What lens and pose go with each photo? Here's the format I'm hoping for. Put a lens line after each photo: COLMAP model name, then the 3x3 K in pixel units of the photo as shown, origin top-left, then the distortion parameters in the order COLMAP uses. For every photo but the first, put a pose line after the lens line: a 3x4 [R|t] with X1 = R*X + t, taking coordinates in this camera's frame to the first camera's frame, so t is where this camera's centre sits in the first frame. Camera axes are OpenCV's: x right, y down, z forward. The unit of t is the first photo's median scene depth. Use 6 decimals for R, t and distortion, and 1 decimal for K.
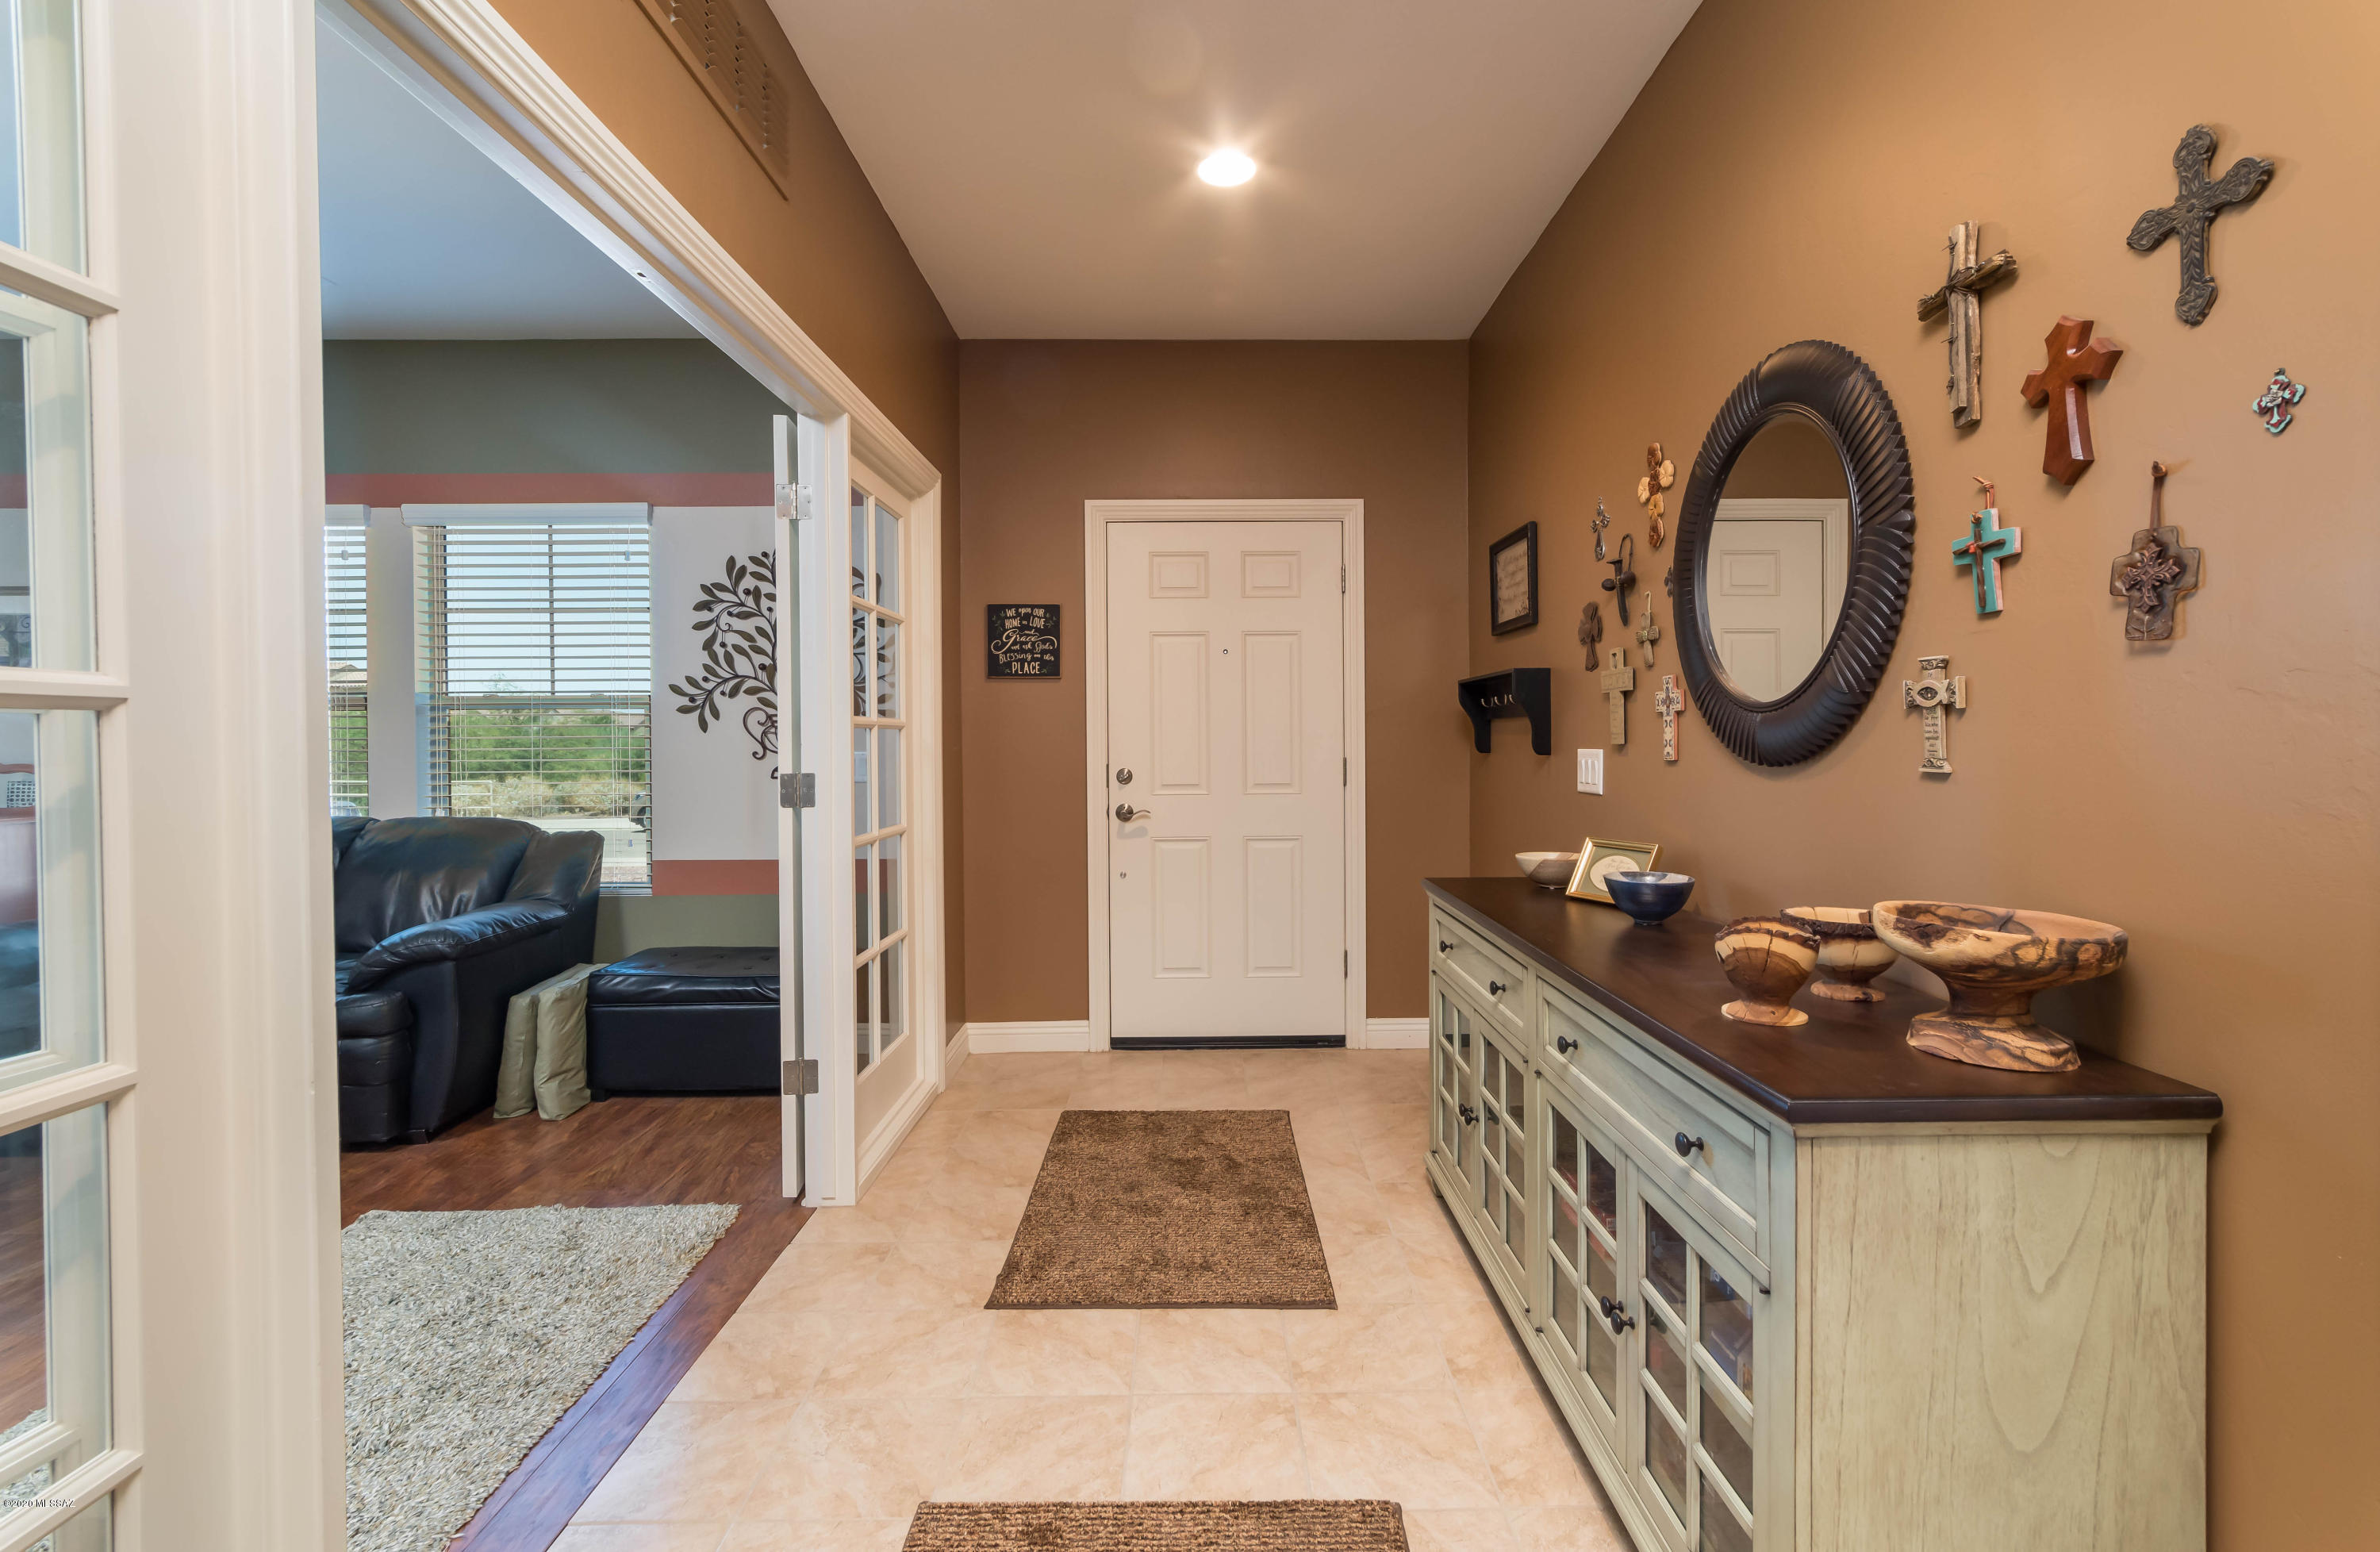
lens RADIAL K [[1051.1, 0, 1202.7], [0, 1051.1, 762.3], [0, 0, 1]] dist [0.005173, 0.000413]
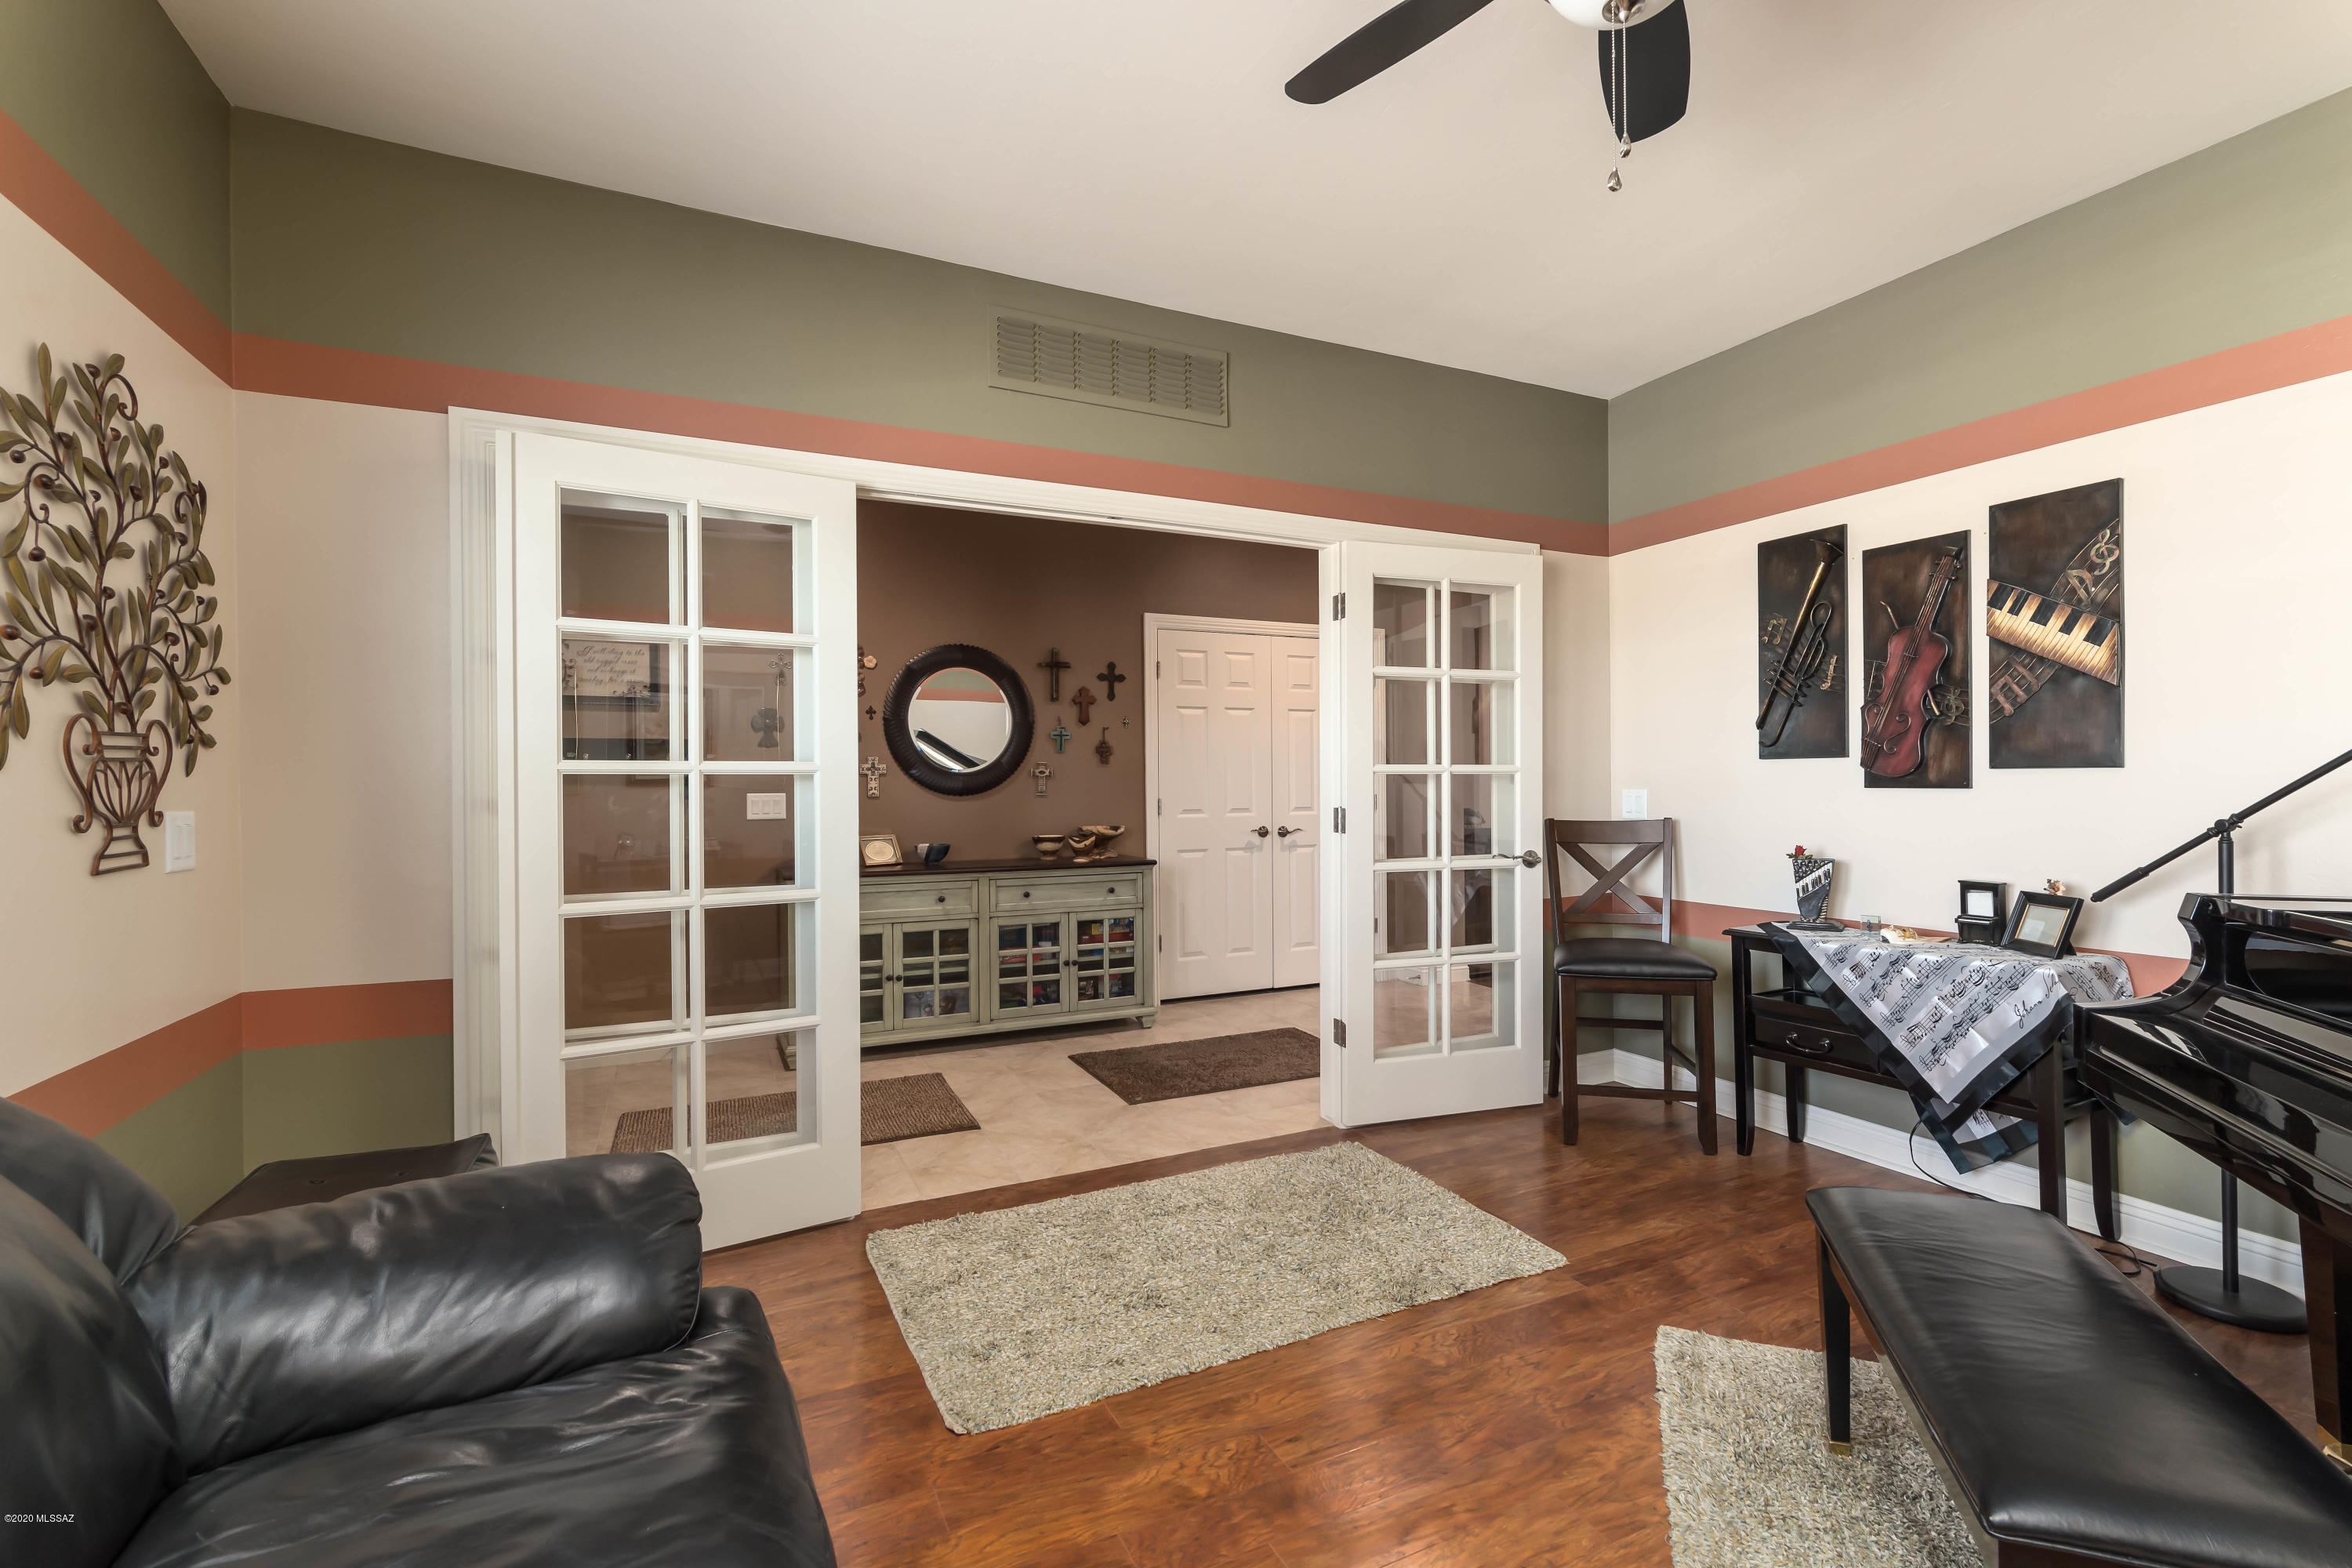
lens RADIAL K [[1023.2, 0, 1180.2], [0, 1023.2, 771.3], [0, 0, 1]] dist [-0.001662, 0.001318]
pose [[-0.408291, 0.005224, 0.912837, -1.183927], [0.024481, 0.999687, 0.005228, -0.032454], [-0.912524, 0.024482, -0.408291, 0.884434]]
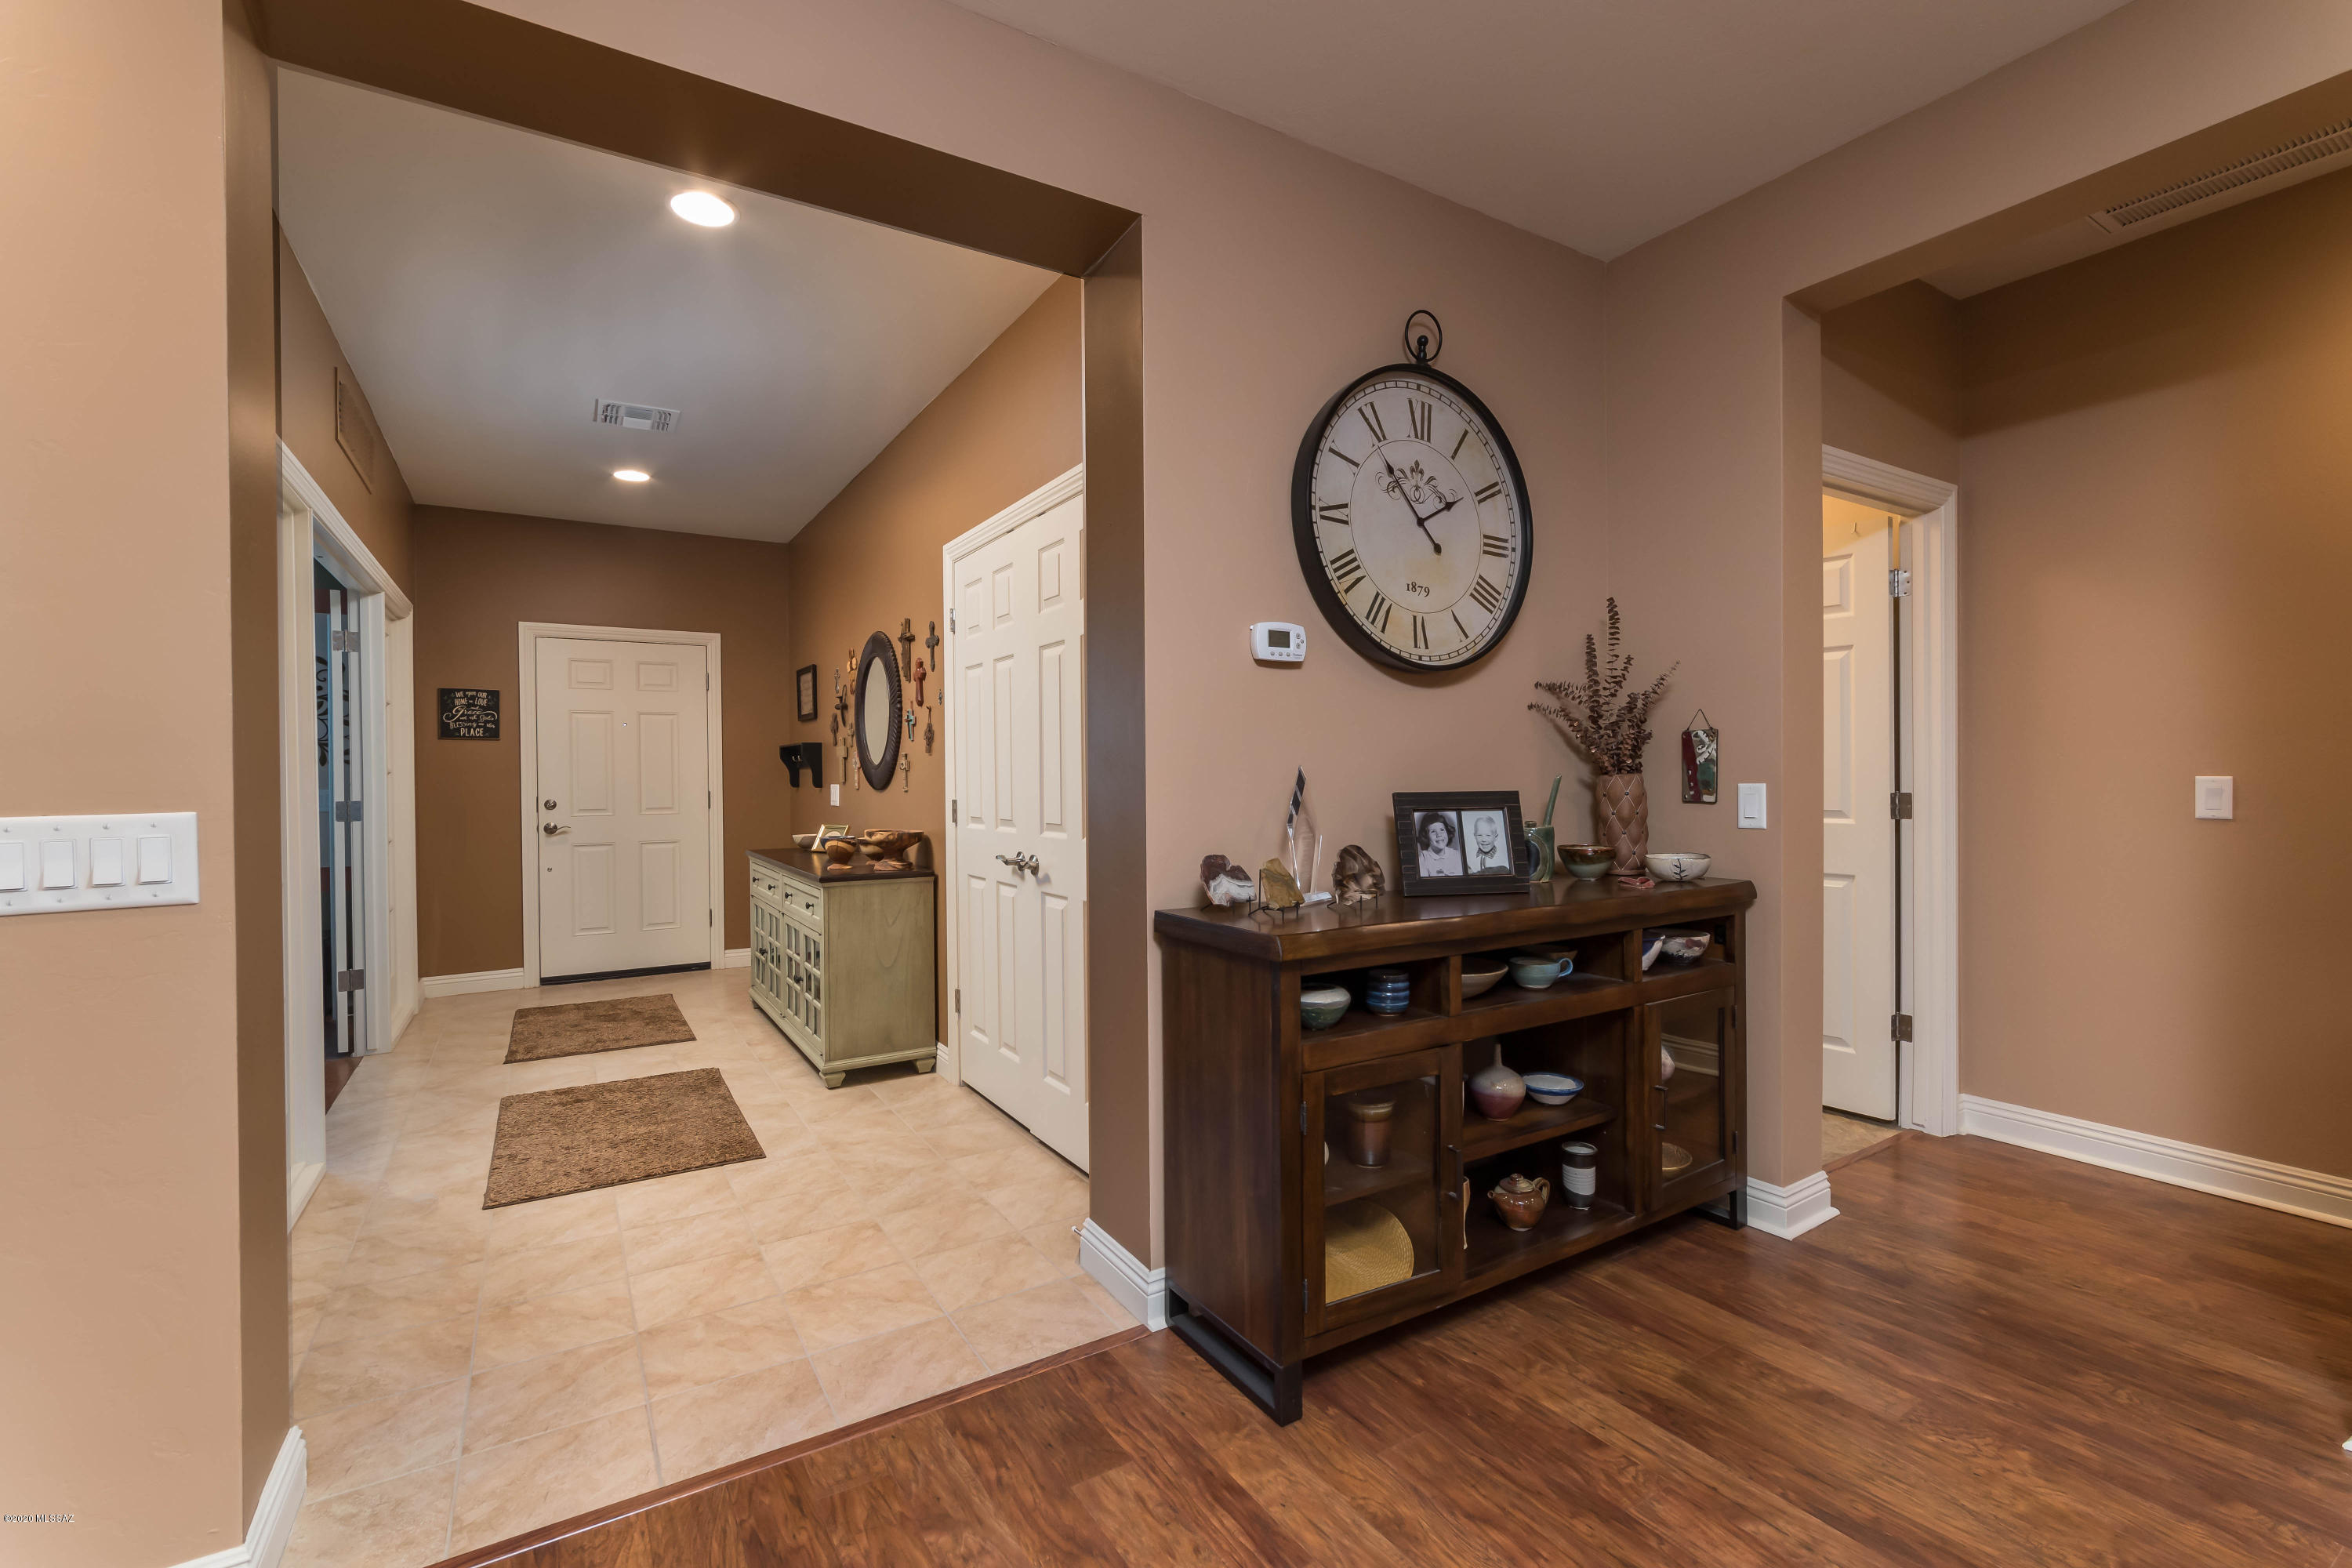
lens RADIAL K [[1023.2, 0, 1186.2], [0, 1023.2, 781.6], [0, 0, 1]] dist [-0.001662, 0.001318]
pose [[0.853580, -0.004016, 0.520947, -0.070113], [0.014004, 0.999786, -0.015238, 0.018063], [-0.520774, 0.020302, 0.853453, -0.872402]]
